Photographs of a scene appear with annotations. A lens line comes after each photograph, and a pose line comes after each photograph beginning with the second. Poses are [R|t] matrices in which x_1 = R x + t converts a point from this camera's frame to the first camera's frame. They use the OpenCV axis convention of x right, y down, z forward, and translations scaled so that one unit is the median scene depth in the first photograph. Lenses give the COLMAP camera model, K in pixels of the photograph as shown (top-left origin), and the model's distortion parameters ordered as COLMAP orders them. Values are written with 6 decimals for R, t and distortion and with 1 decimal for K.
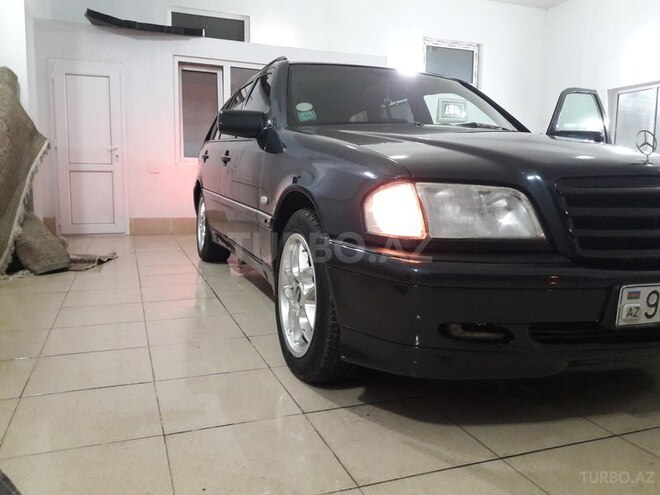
lens RADIAL K [[550.8, 0, 330.0], [0, 550.8, 247.5], [0, 0, 1]] dist [0.005709, -0.000552]
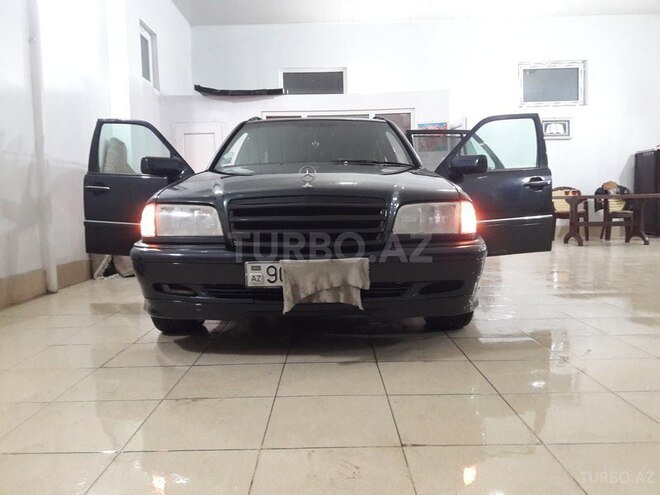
lens RADIAL K [[539.0, 0, 330.0], [0, 539.0, 247.5], [0, 0, 1]] dist [0.034324, -0.004051]
pose [[0.937490, -0.013686, -0.347743, 0.502240], [-0.002689, 0.998912, -0.046563, 0.037820], [0.348002, 0.044588, 0.936433, -0.166555]]
